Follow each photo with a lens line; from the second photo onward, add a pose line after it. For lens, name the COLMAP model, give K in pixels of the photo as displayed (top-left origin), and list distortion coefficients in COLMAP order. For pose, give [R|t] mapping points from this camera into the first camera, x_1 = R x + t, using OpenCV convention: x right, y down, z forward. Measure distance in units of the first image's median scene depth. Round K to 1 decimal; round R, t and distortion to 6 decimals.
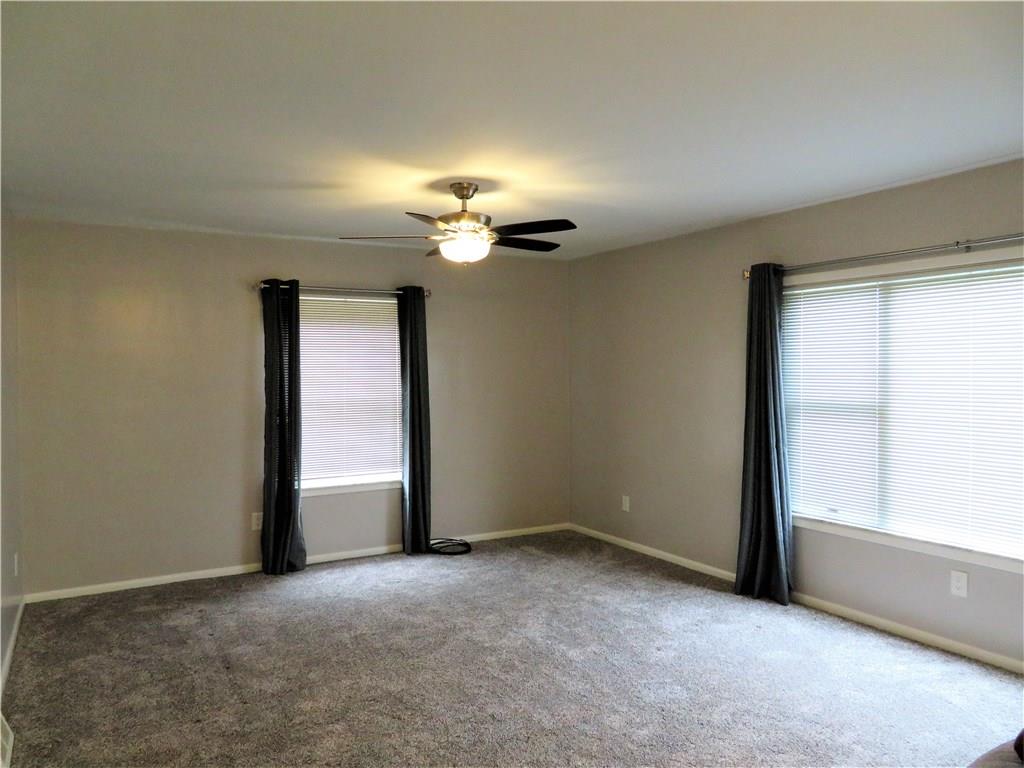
lens RADIAL K [[726.7, 0, 512.5], [0, 726.7, 385.3], [0, 0, 1]] dist [-0.008205, -0.004802]
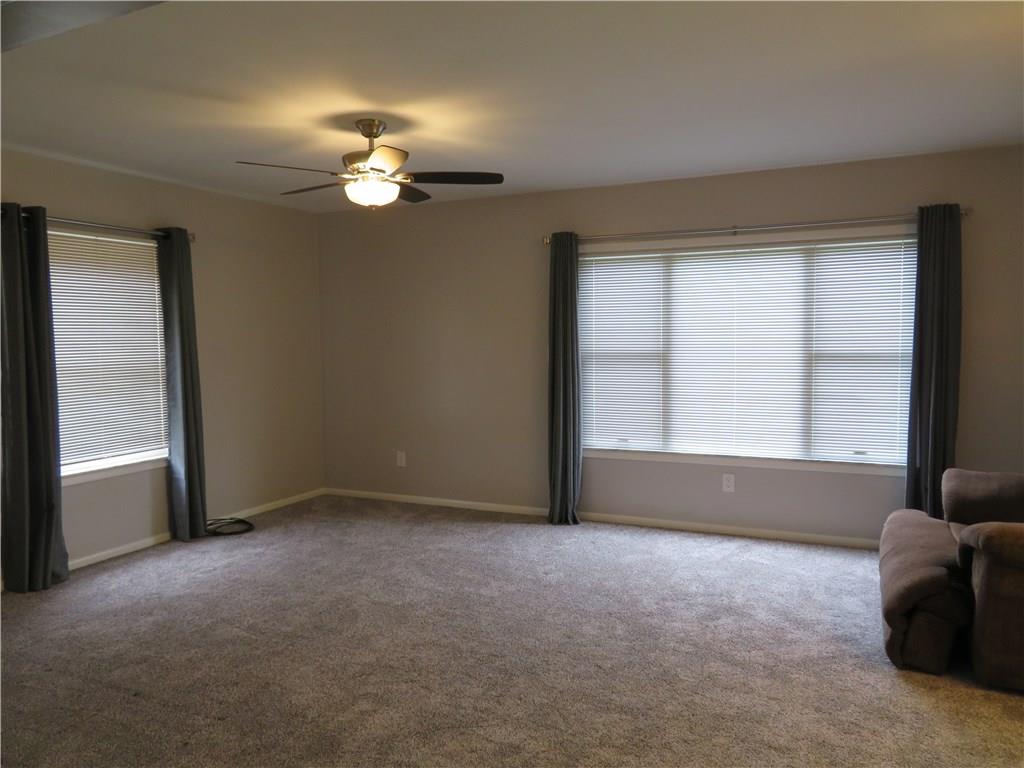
lens RADIAL K [[726.7, 0, 511.4], [0, 726.7, 384.3], [0, 0, 1]] dist [-0.008205, -0.004802]
pose [[0.823170, -0.040939, 0.566317, -0.381840], [0.018048, 0.998780, 0.045967, 0.017798], [-0.567508, -0.027618, 0.822904, 0.099248]]
